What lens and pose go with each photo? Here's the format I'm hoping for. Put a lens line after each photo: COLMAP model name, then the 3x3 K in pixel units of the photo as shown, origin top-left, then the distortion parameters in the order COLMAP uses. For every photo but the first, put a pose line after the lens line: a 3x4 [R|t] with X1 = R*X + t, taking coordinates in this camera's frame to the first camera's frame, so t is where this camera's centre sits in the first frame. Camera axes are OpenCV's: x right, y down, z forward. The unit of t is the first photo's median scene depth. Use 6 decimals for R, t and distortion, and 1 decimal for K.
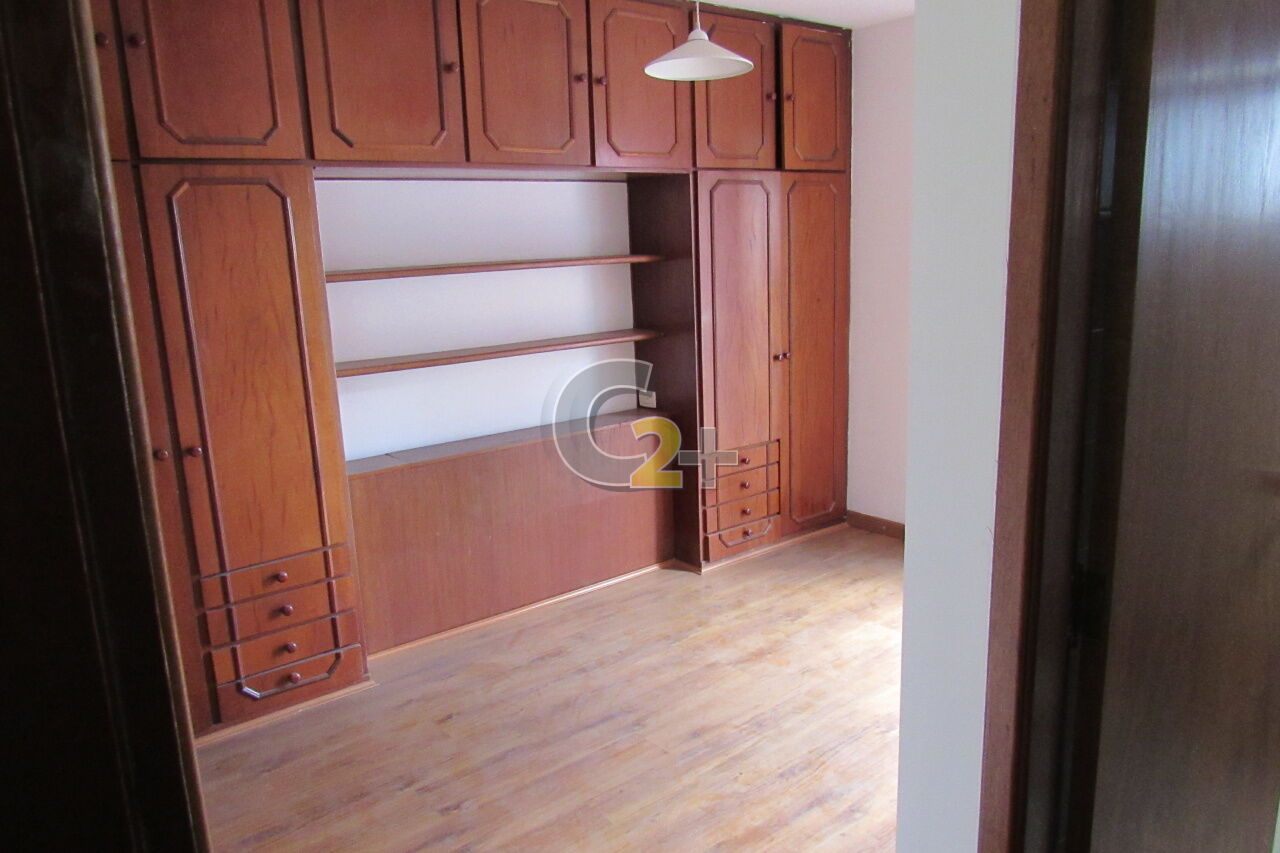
lens RADIAL K [[937.4, 0, 660.4], [0, 937.4, 423.3], [0, 0, 1]] dist [0.000982, -0.000075]
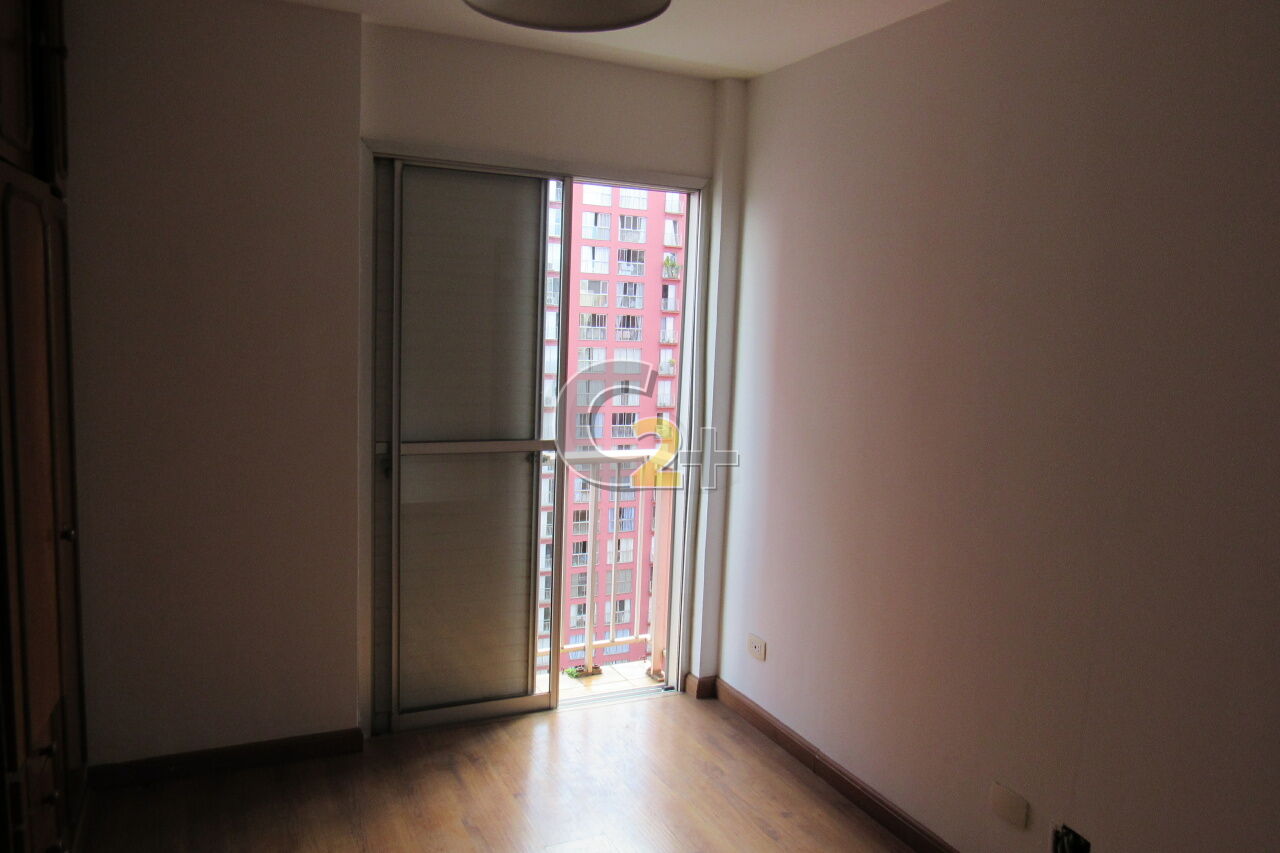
lens RADIAL K [[918.5, 0, 636.5], [0, 918.5, 430.5], [0, 0, 1]] dist [-0.010263, -0.000983]
pose [[0.255832, -0.081277, 0.963299, -0.329737], [0.149172, 0.987844, 0.043731, -0.121855], [-0.955143, 0.132509, 0.264846, 0.652756]]
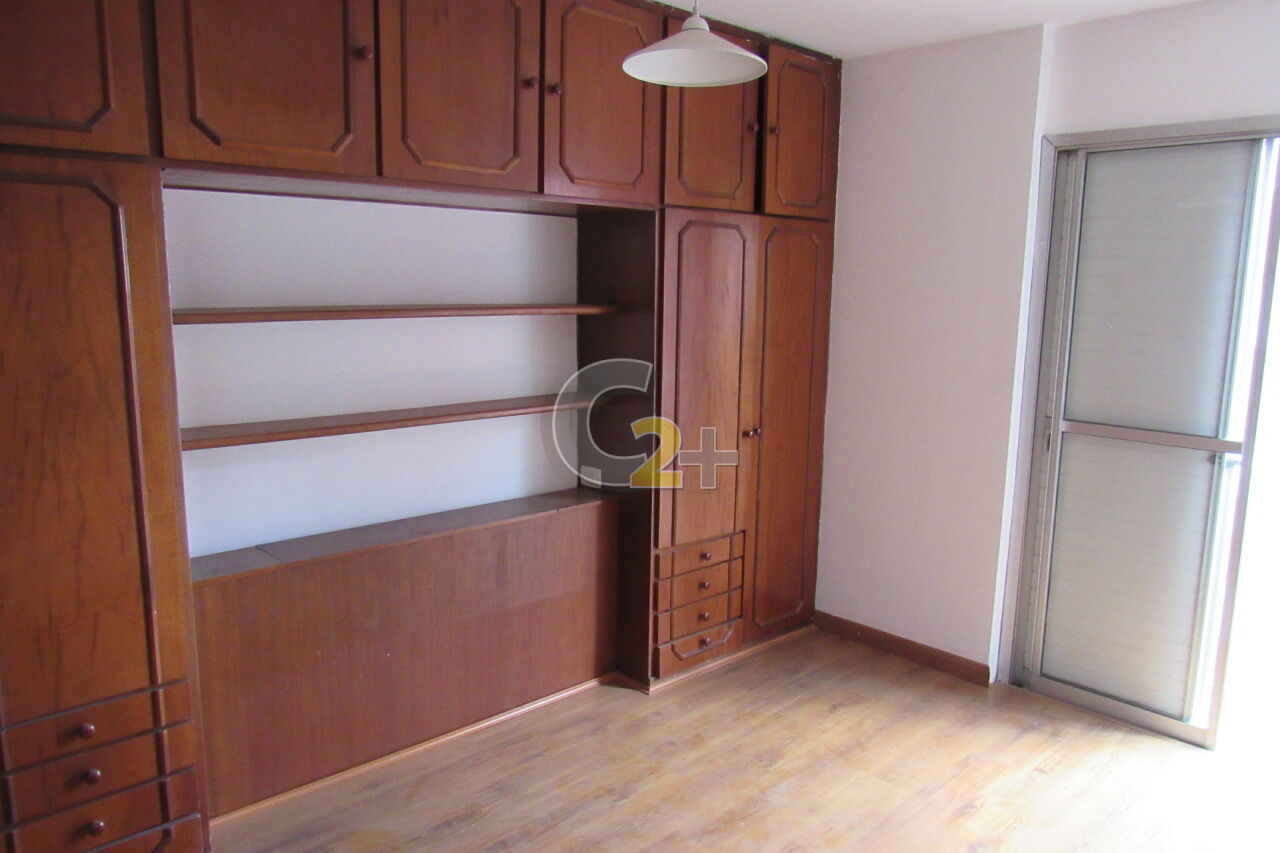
lens RADIAL K [[918.5, 0, 636.5], [0, 918.5, 430.5], [0, 0, 1]] dist [-0.010263, -0.000983]
pose [[0.997505, 0.038972, 0.058872, -0.027455], [-0.036531, 0.998450, -0.041987, -0.041141], [-0.060417, 0.039731, 0.997382, 0.214910]]
